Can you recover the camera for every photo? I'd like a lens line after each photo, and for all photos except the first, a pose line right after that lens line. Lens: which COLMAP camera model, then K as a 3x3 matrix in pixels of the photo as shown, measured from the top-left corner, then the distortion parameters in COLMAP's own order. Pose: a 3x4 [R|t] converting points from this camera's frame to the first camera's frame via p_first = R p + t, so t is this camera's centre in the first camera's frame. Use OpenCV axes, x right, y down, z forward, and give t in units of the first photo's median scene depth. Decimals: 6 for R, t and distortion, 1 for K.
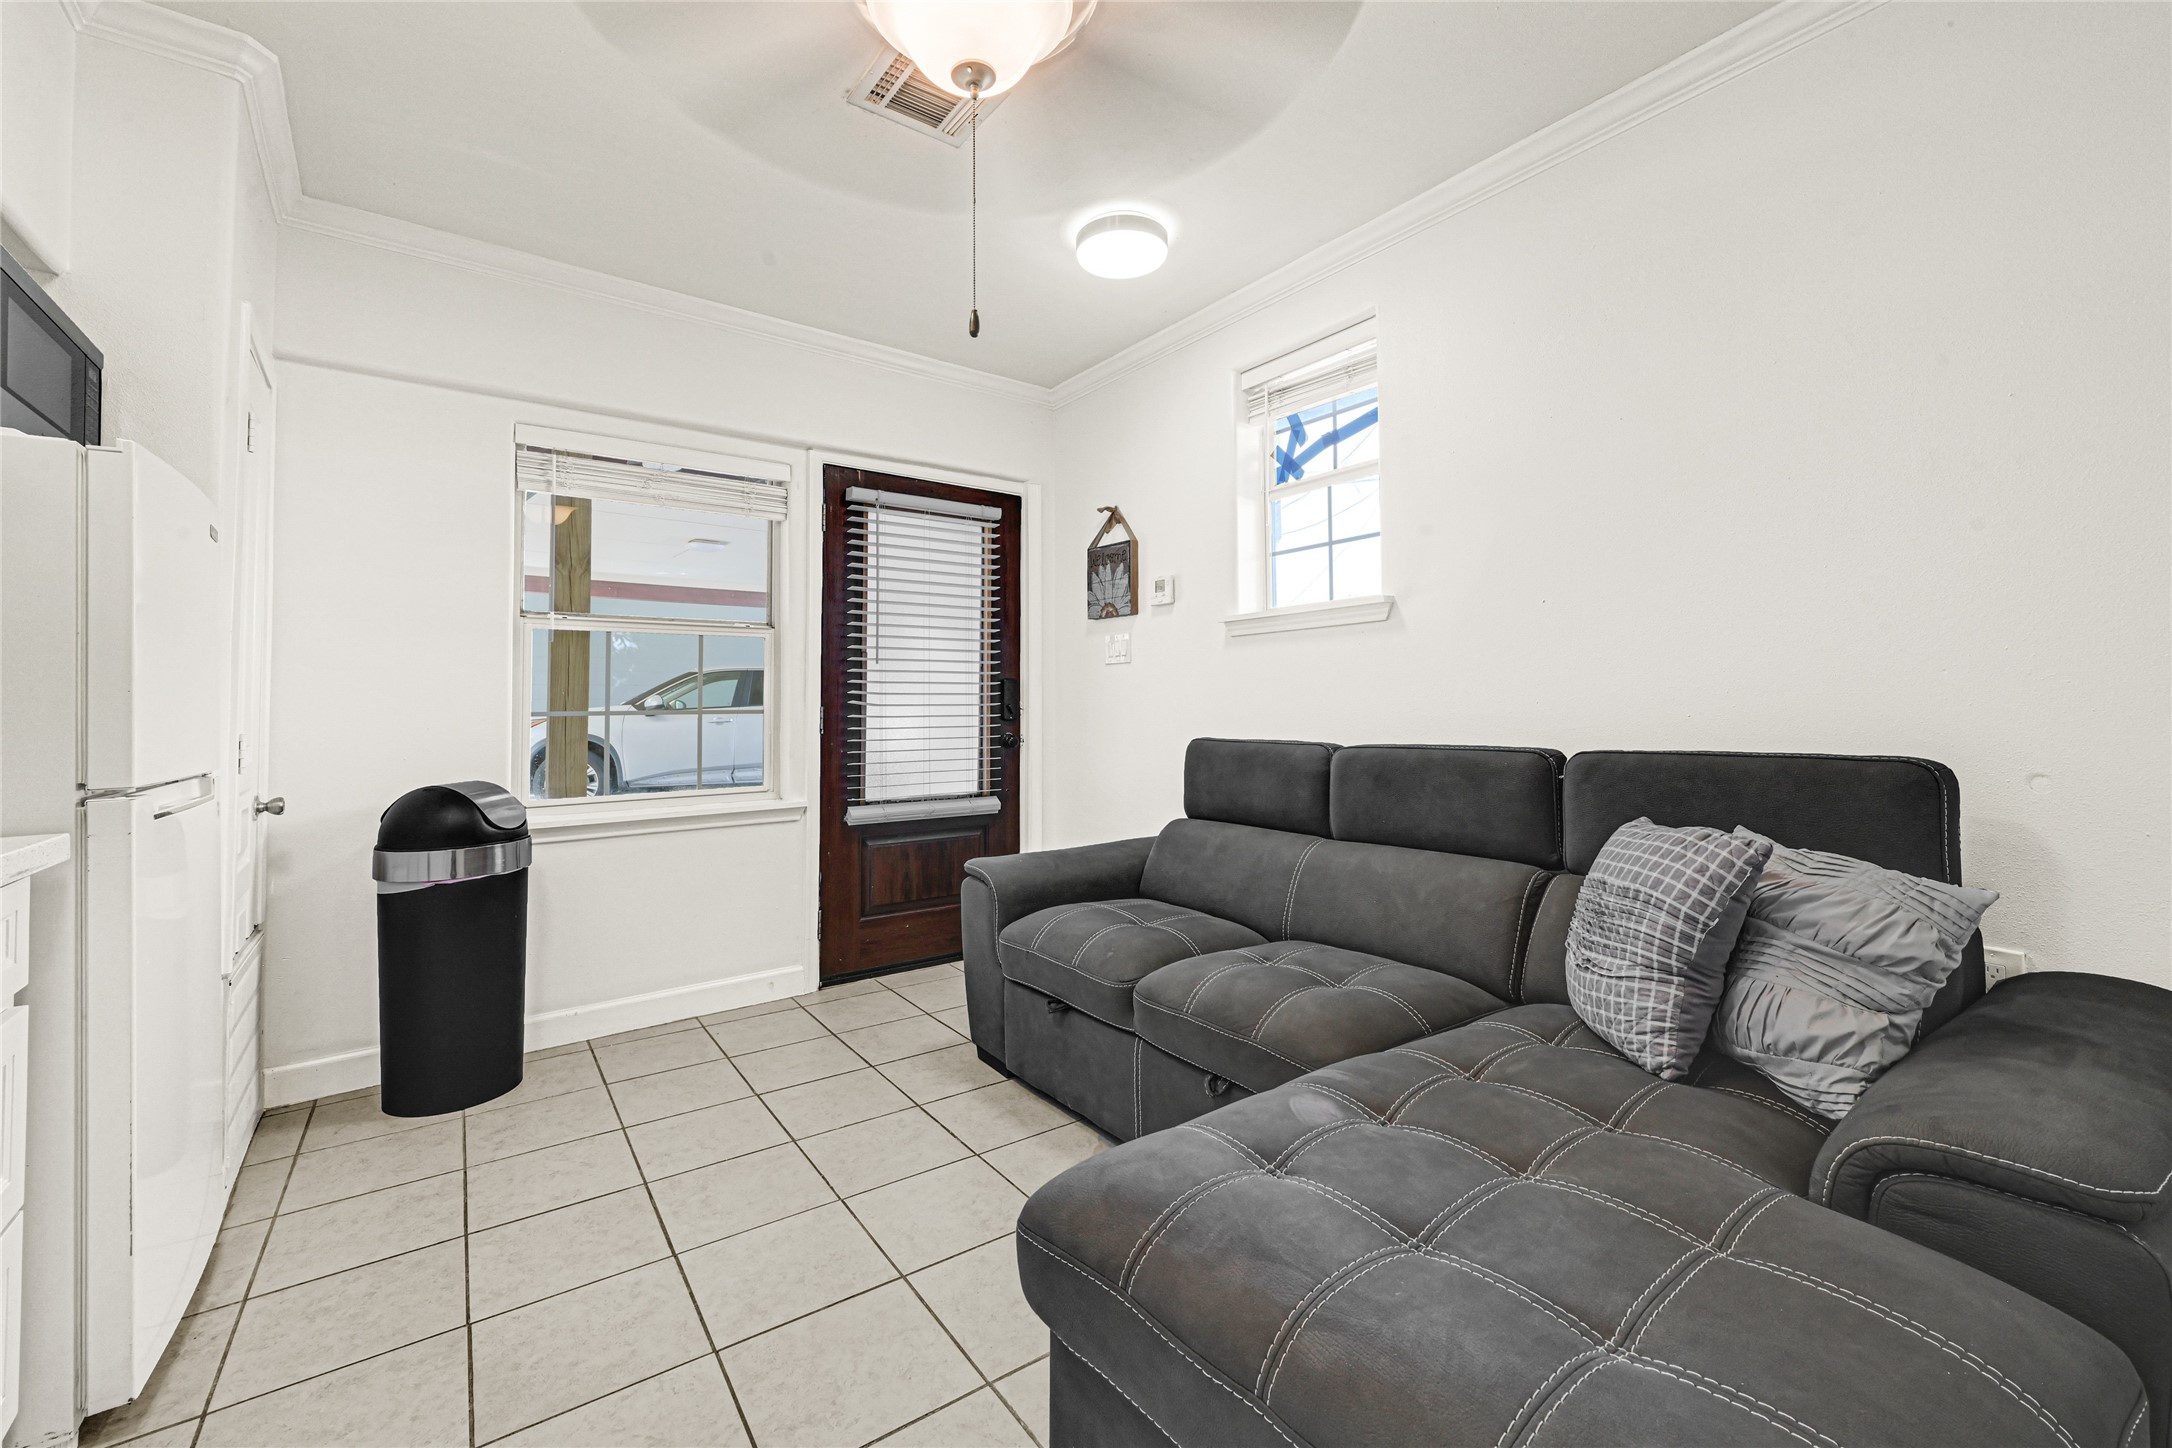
lens RADIAL K [[893.7, 0, 1081.7], [0, 893.7, 704.7], [0, 0, 1]] dist [0.000632, -0.000193]
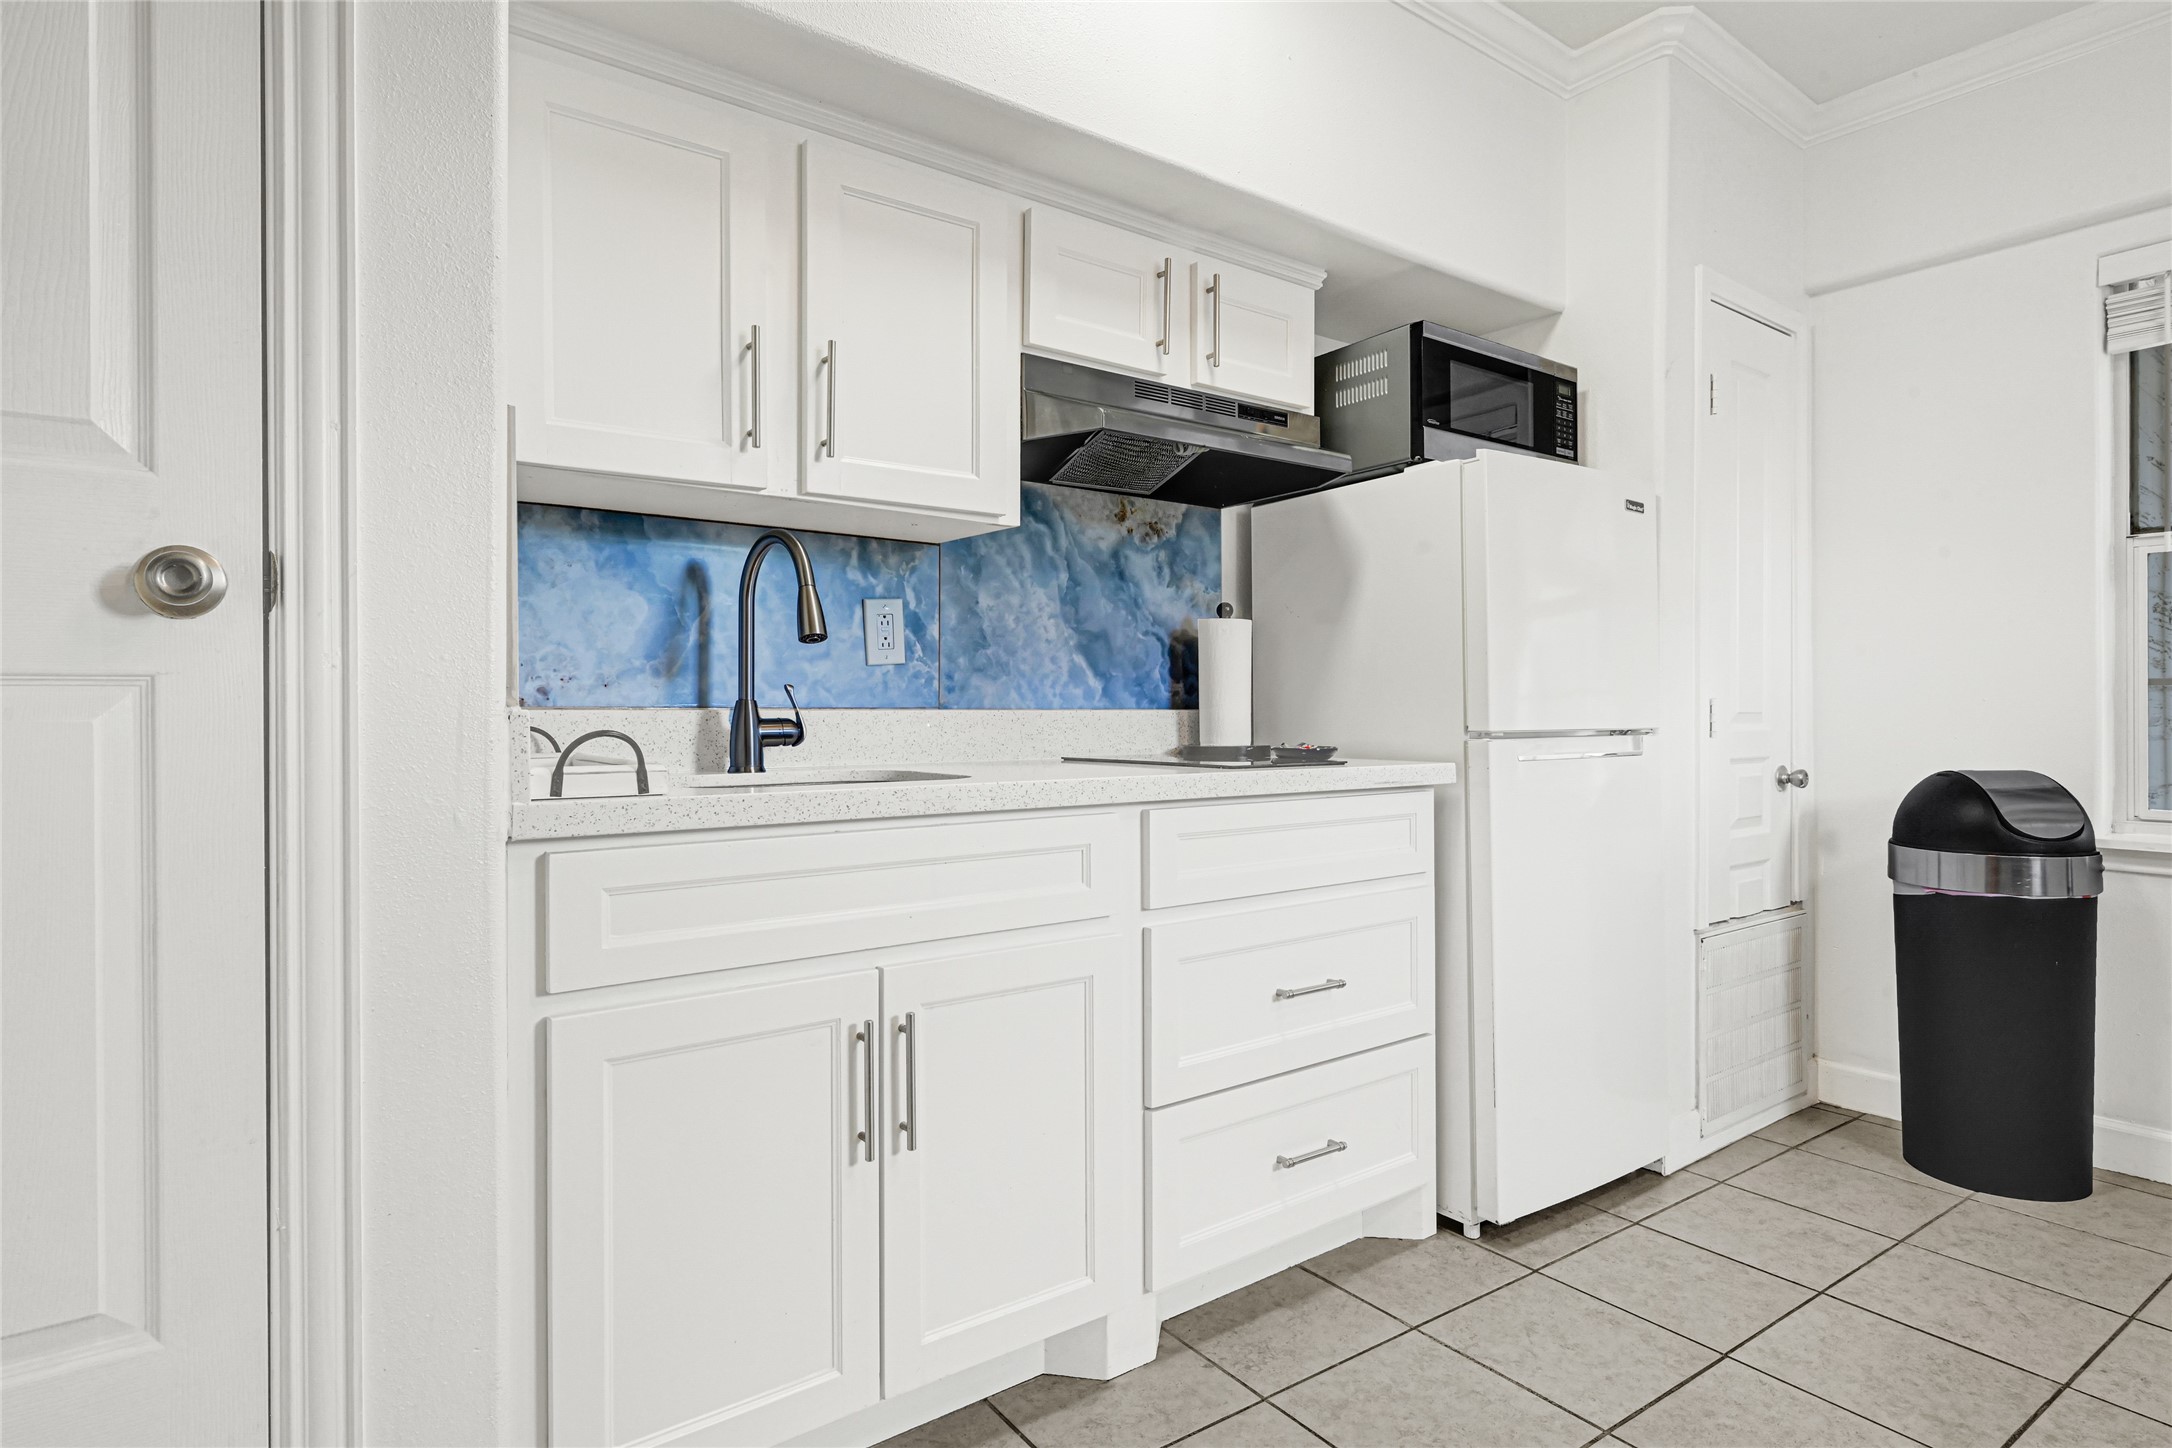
lens RADIAL K [[1097.6, 0, 1078.0], [0, 1097.6, 718.6], [0, 0, 1]] dist [-0.000367, -0.000112]
pose [[-0.002354, 0.016903, -0.999854, 0.251297], [0.004692, 0.999846, 0.016892, 0.025381], [0.999986, -0.004651, -0.002433, 0.231361]]
